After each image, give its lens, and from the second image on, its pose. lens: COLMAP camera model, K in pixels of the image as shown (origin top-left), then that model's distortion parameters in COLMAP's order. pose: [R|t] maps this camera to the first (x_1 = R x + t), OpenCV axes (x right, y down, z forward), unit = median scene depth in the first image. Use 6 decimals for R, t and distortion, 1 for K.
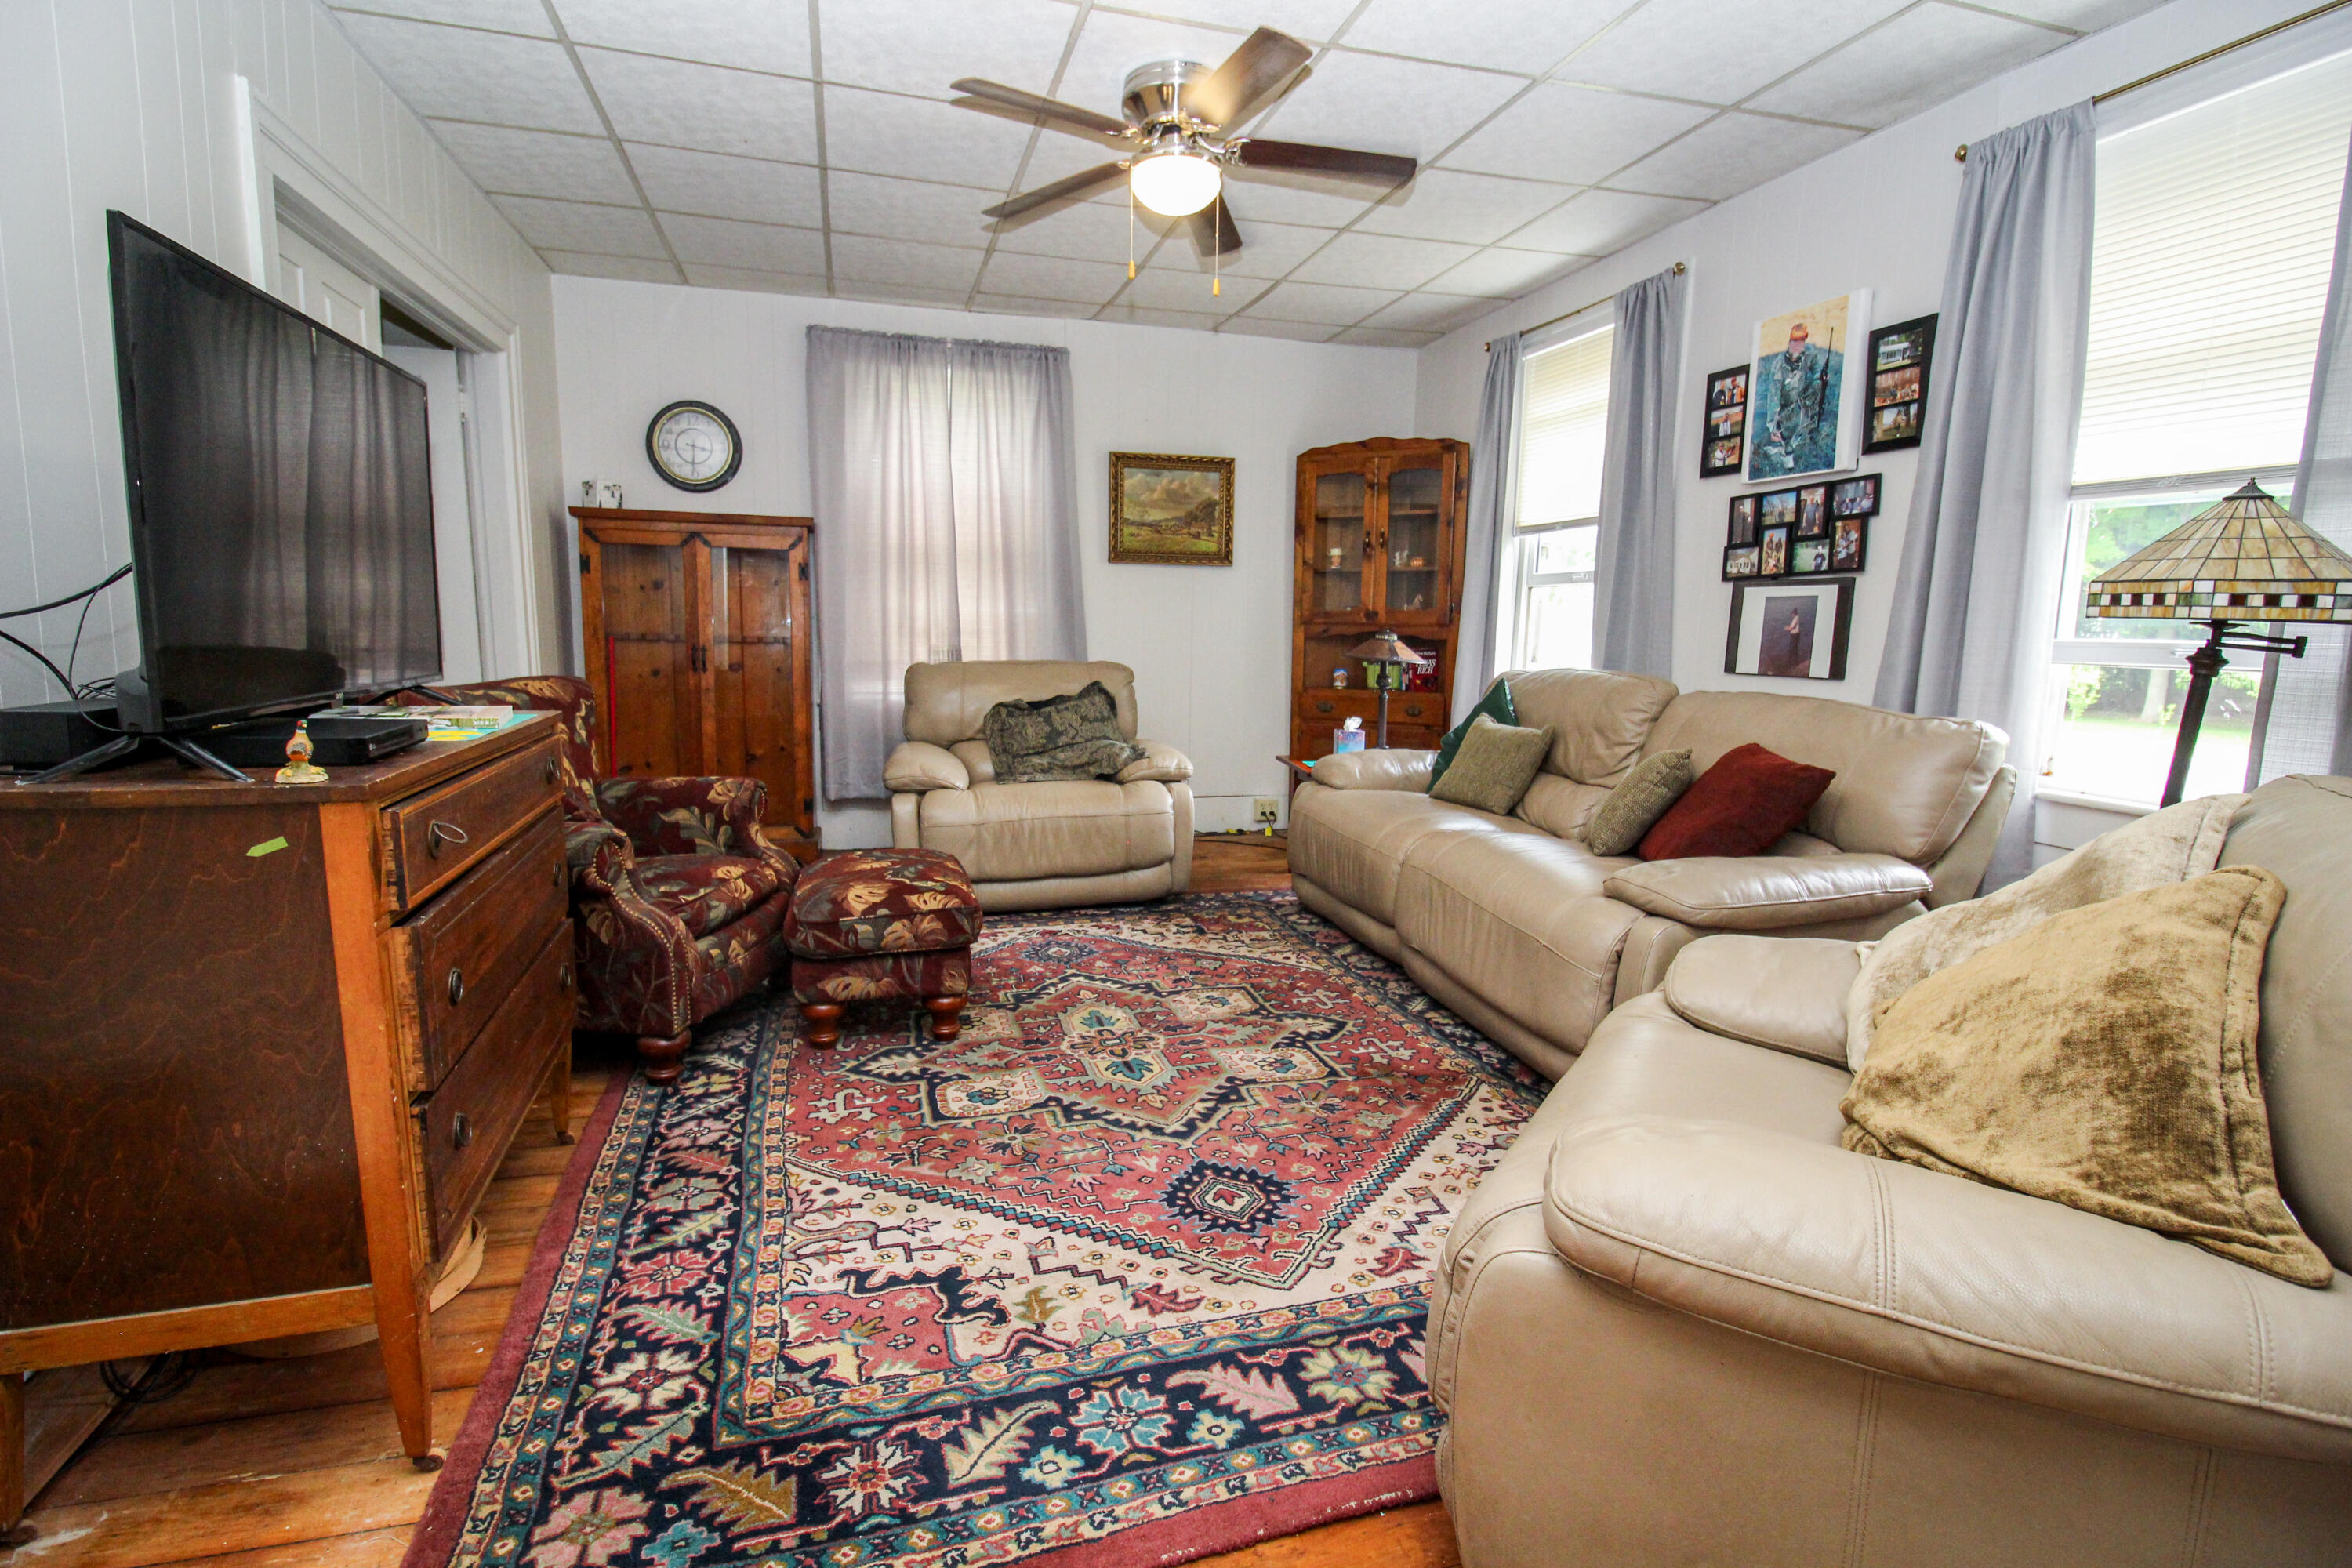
lens RADIAL K [[1092.6, 0, 1176.0], [0, 1092.6, 784.0], [0, 0, 1]] dist [0.011209, -0.019725]
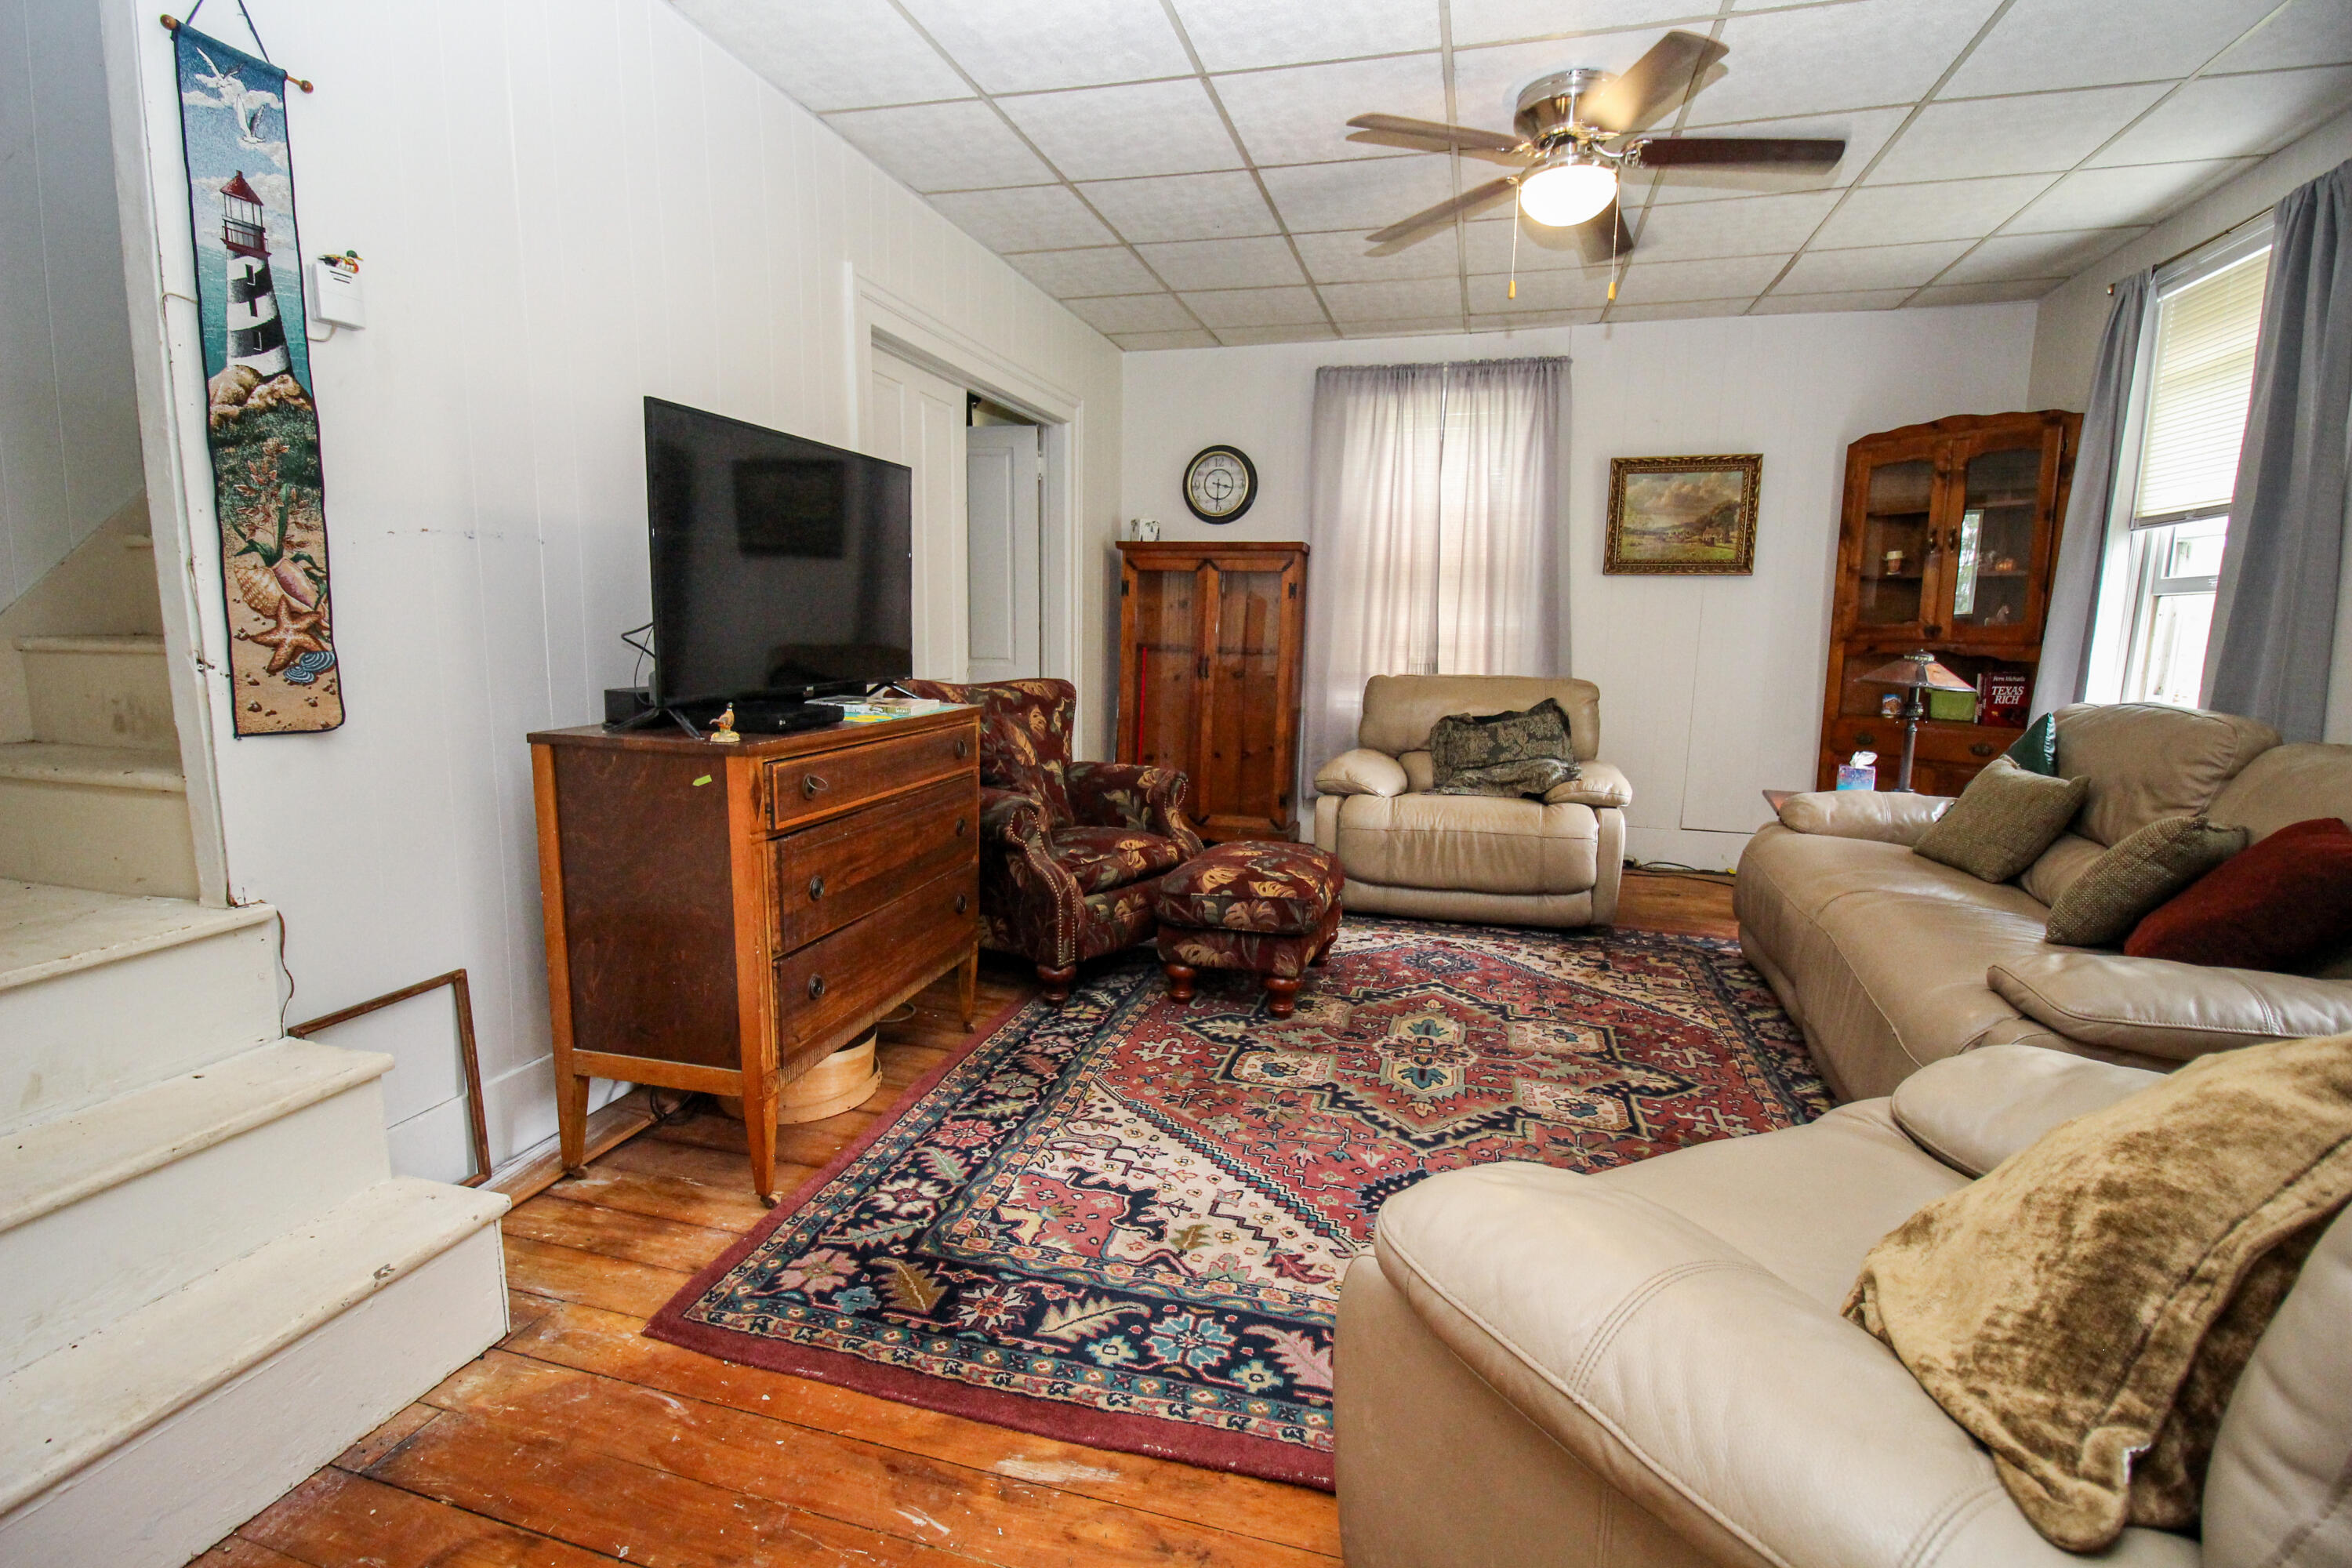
lens RADIAL K [[1092.6, 0, 1176.0], [0, 1092.6, 784.0], [0, 0, 1]] dist [0.011209, -0.019725]
pose [[0.844560, 0.077429, -0.529833, 0.278786], [-0.082203, 0.996509, 0.014596, -0.008199], [0.529114, 0.031227, 0.847976, 0.002028]]
